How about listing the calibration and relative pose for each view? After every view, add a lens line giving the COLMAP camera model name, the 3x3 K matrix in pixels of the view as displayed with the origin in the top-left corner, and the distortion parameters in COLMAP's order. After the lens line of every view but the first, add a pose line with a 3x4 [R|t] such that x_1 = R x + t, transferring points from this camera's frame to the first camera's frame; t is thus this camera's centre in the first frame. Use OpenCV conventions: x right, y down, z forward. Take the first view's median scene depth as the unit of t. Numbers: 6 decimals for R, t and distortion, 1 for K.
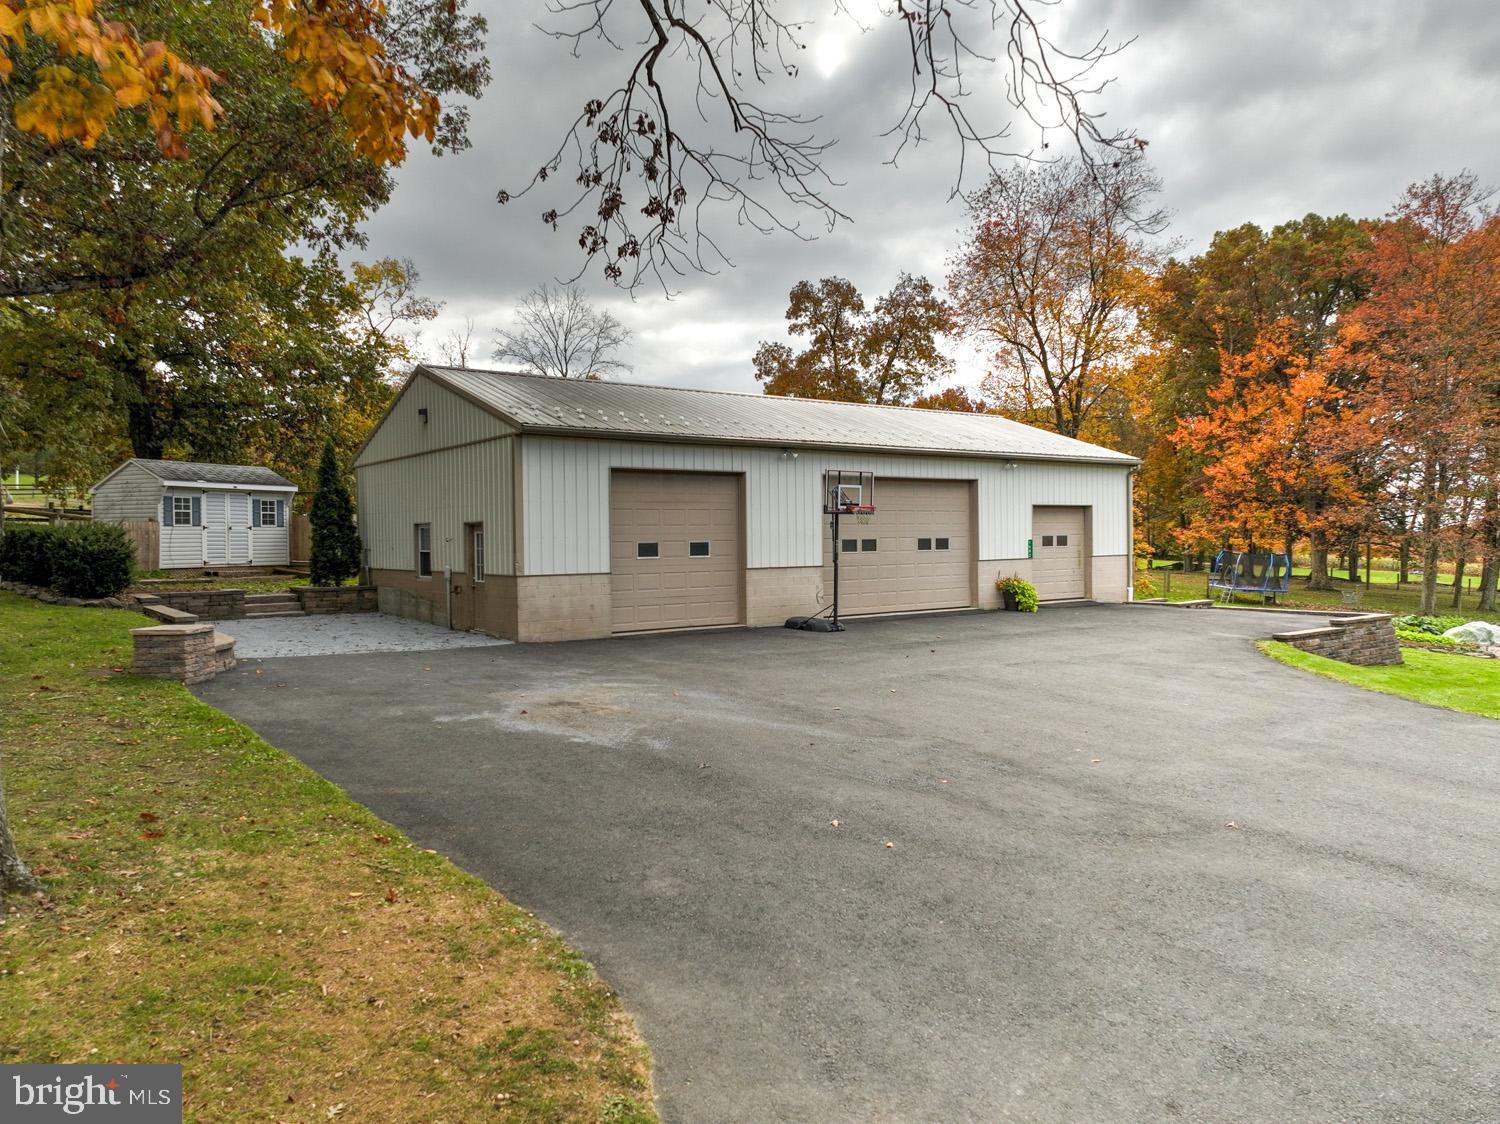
lens RADIAL K [[1053.0, 0, 754.6], [0, 1053.0, 565.0], [0, 0, 1]] dist [0.006861, 0.003847]
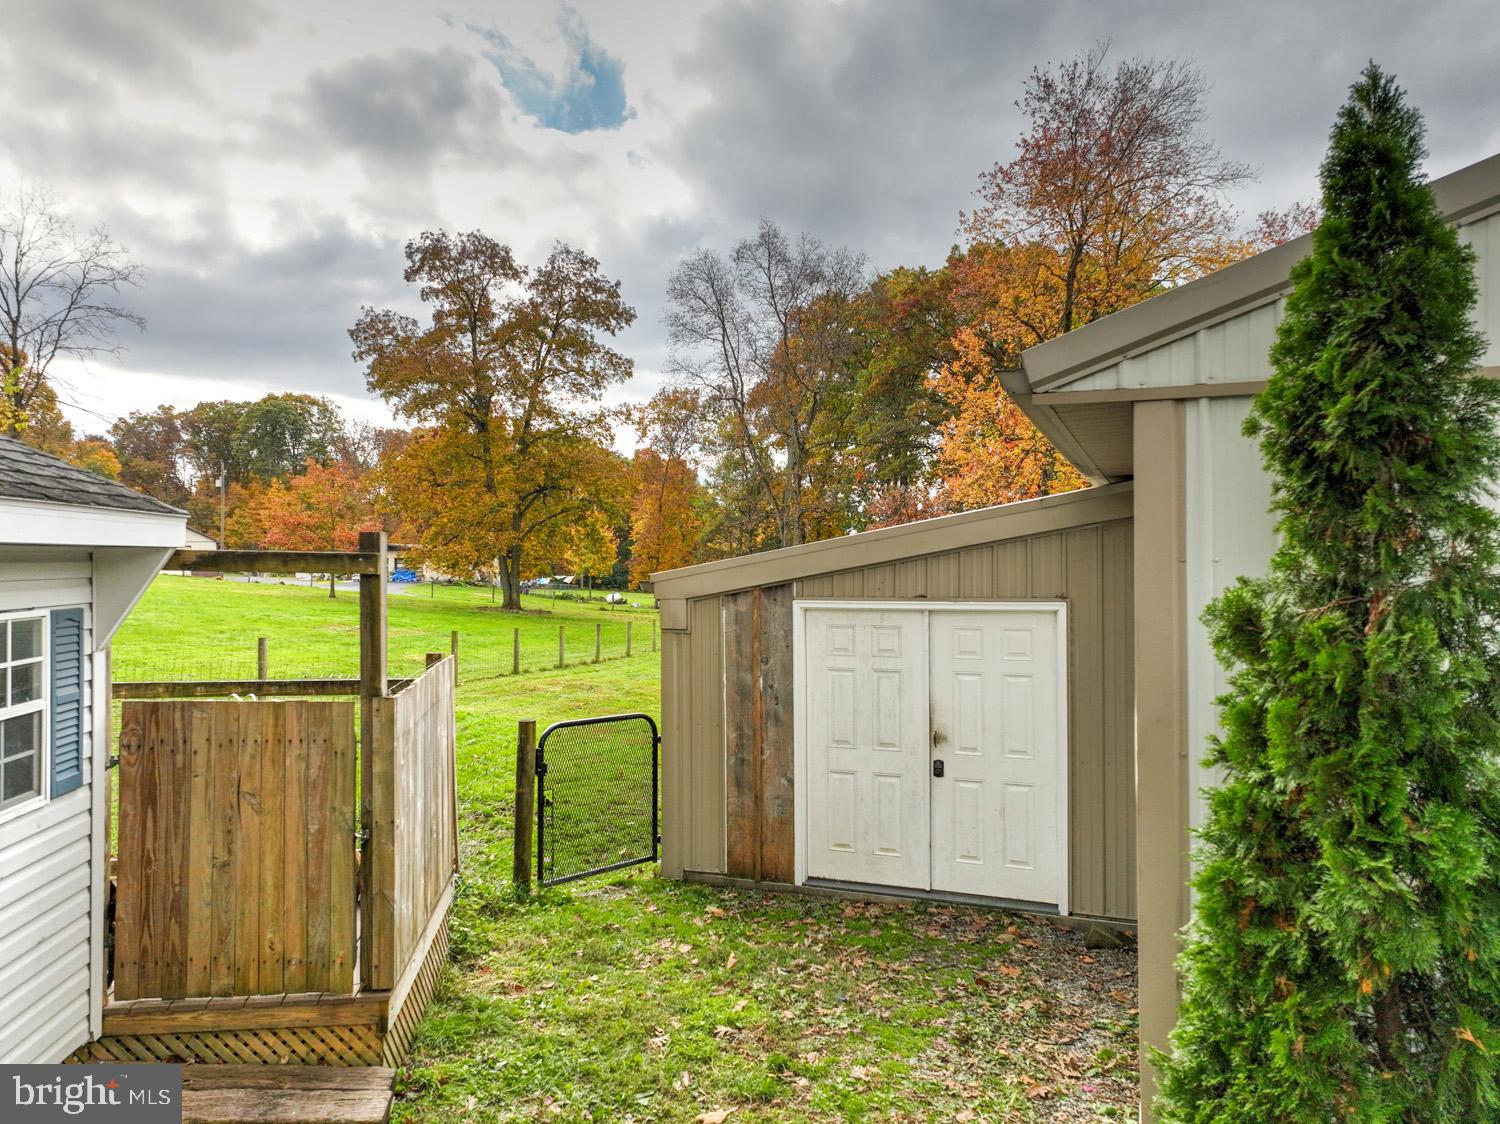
lens RADIAL K [[1053.0, 0, 754.6], [0, 1053.0, 565.0], [0, 0, 1]] dist [0.006861, 0.003847]
pose [[0.846814, 0.002806, 0.531882, -0.491610], [0.012087, 0.999626, -0.024517, -0.068874], [-0.531752, 0.027191, 0.846464, 0.912820]]
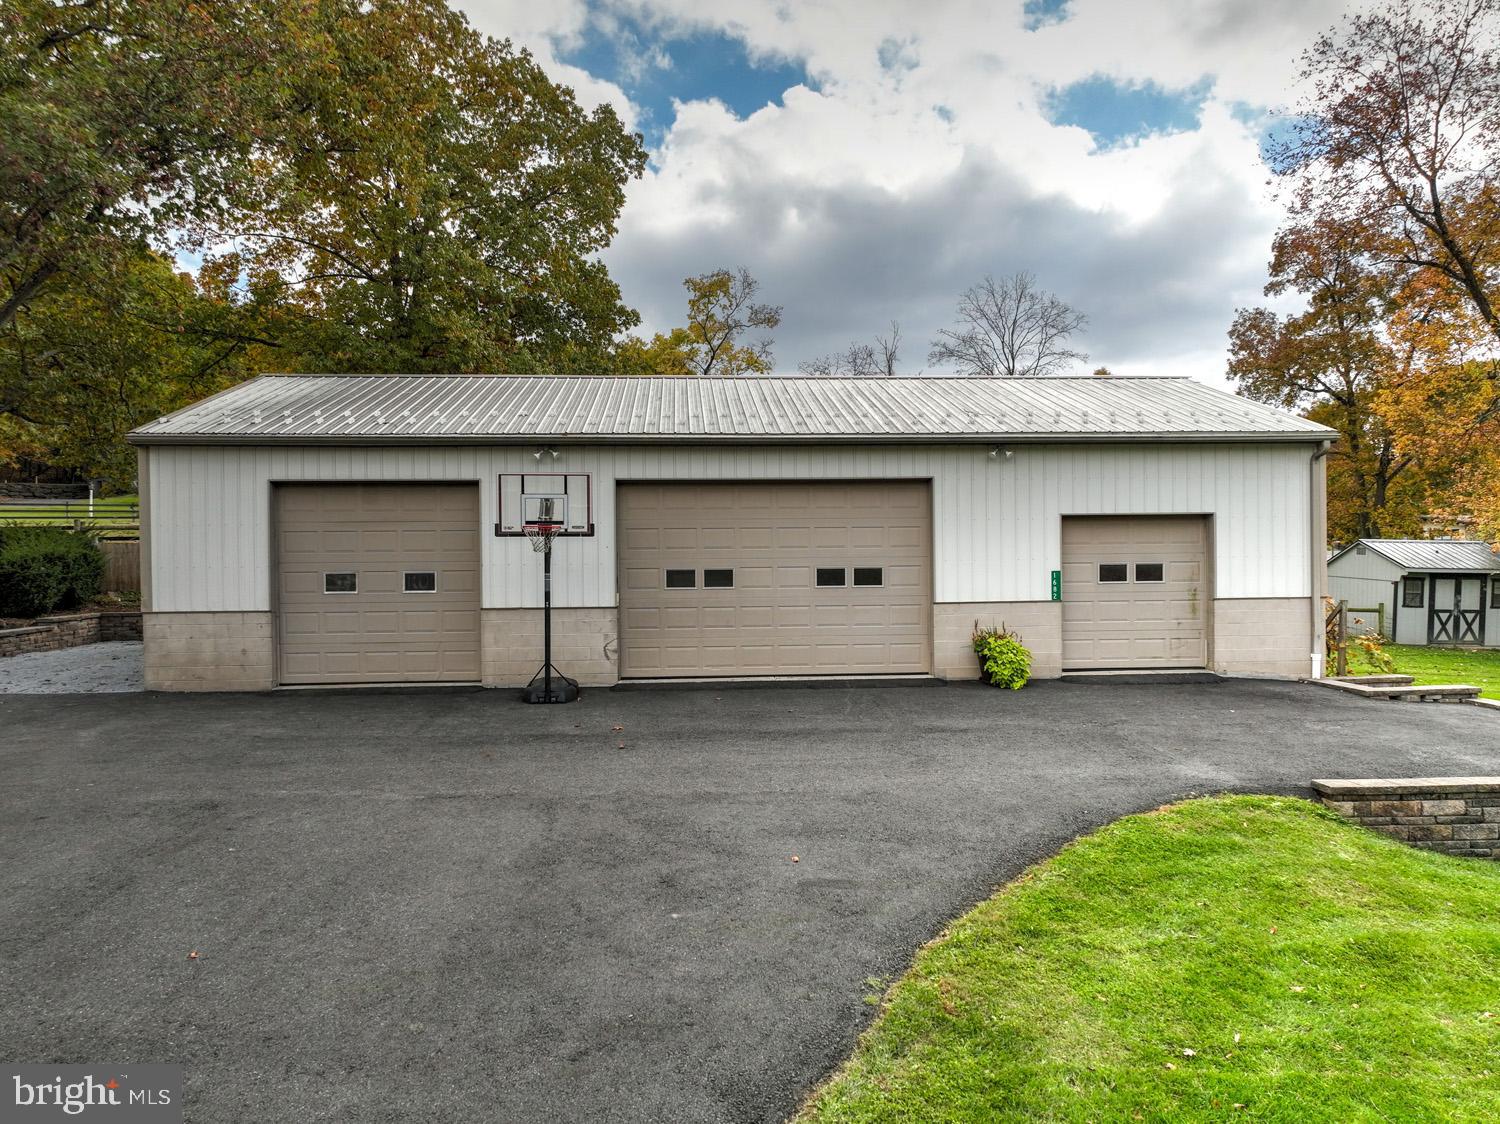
lens RADIAL K [[1053.0, 0, 754.6], [0, 1053.0, 565.0], [0, 0, 1]] dist [0.006861, 0.003847]
pose [[0.839307, 0.011319, -0.543540, 0.467835], [-0.015337, 0.999878, -0.002860, -0.023777], [0.543441, 0.010737, 0.839379, 0.395415]]
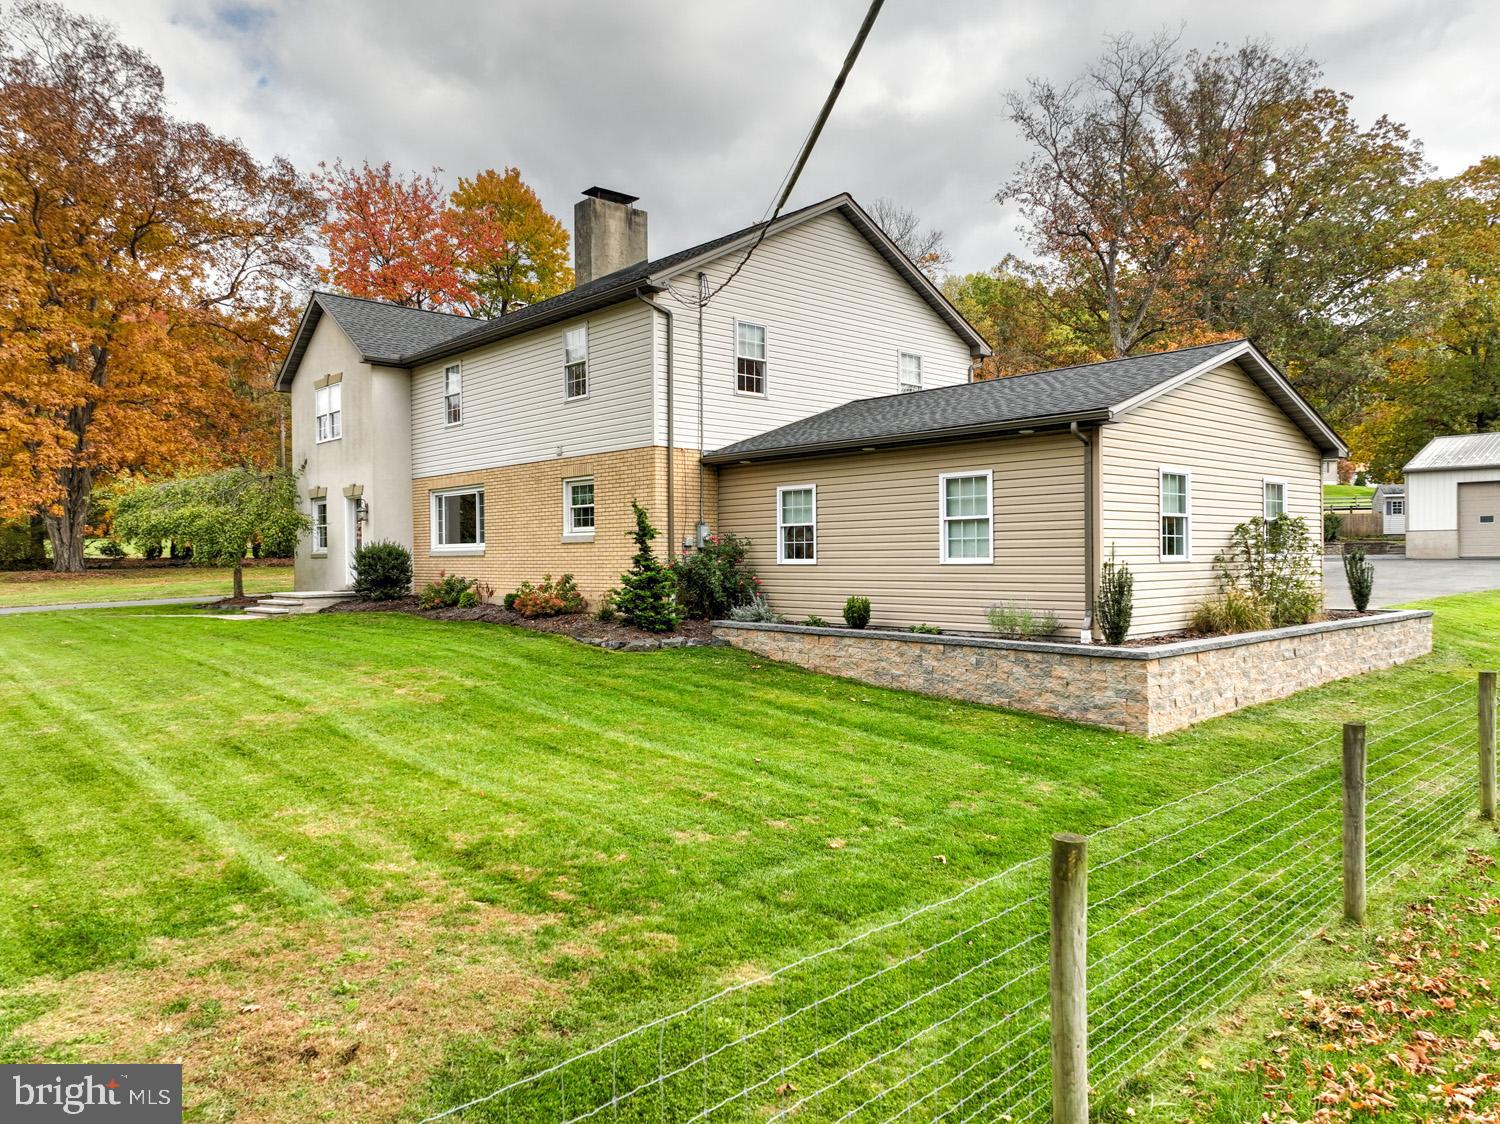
lens RADIAL K [[1053.0, 0, 754.6], [0, 1053.0, 565.0], [0, 0, 1]] dist [0.006861, 0.003847]
pose [[0.122746, 0.018183, -0.992272, 1.443278], [-0.018225, 0.999705, 0.016064, 0.055264], [0.992271, 0.016113, 0.123041, -0.568522]]
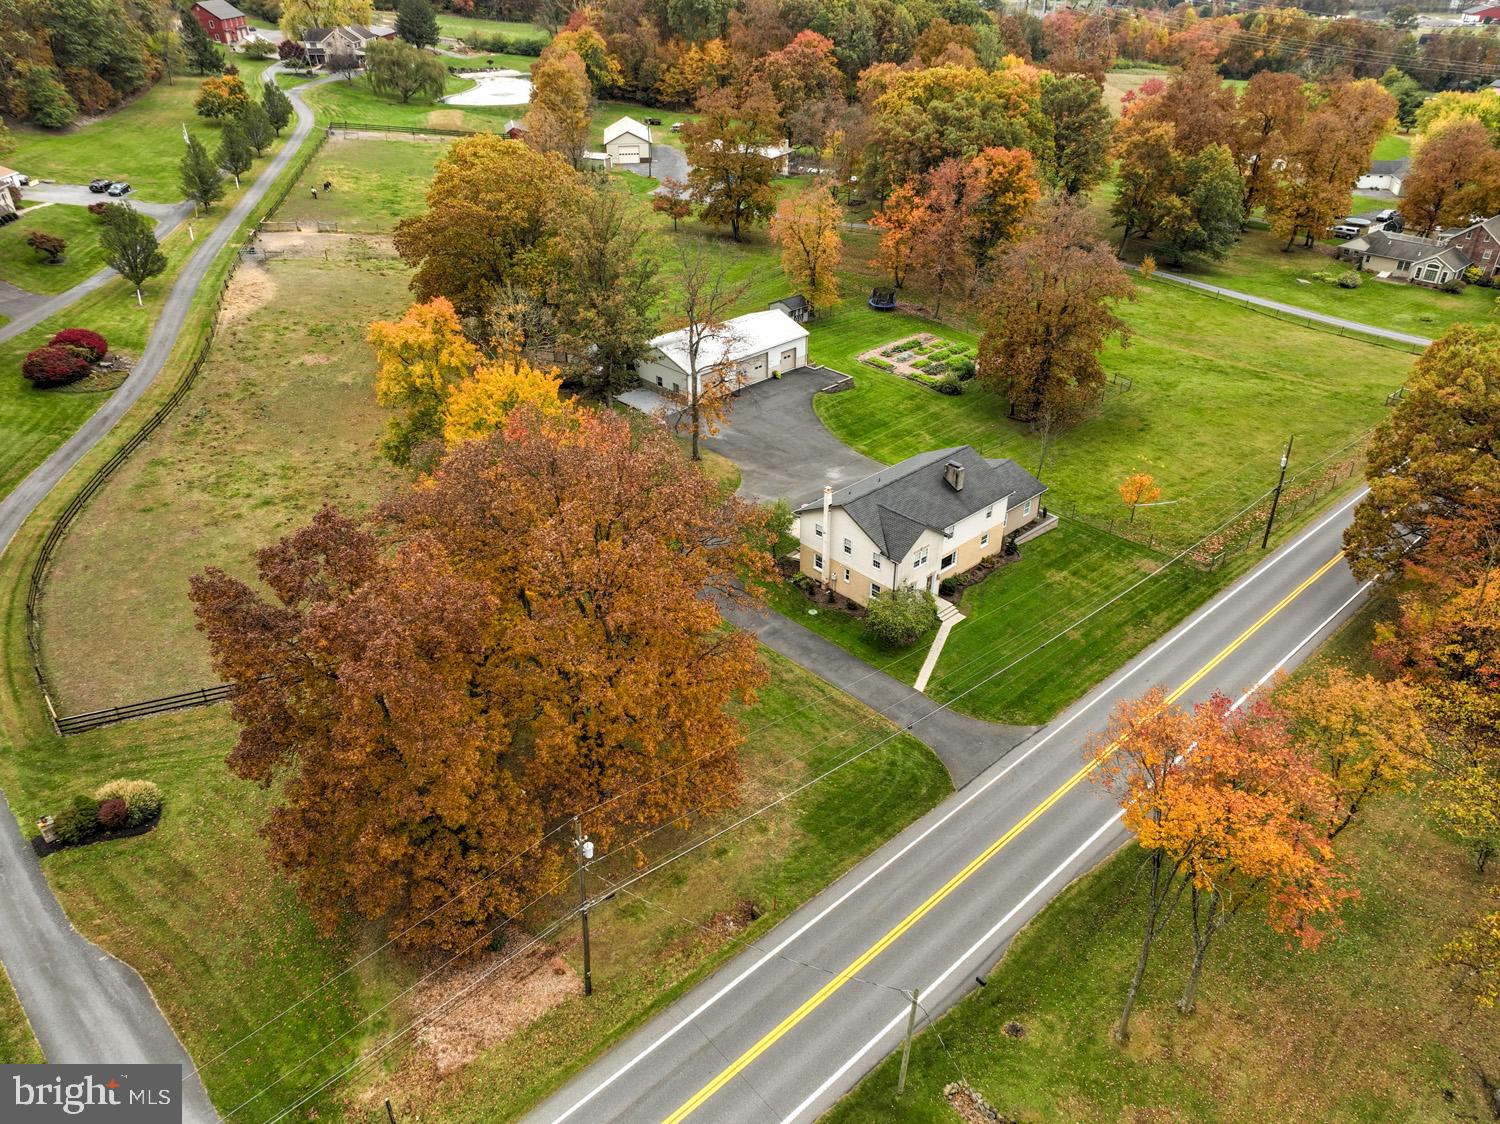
lens RADIAL K [[1053.0, 0, 754.6], [0, 1053.0, 565.0], [0, 0, 1]] dist [0.006861, 0.003847]
pose [[0.992104, -0.058611, 0.110879, -0.411180], [-0.003692, 0.870049, 0.492952, -1.531665], [-0.125362, -0.489469, 0.862963, -3.408402]]
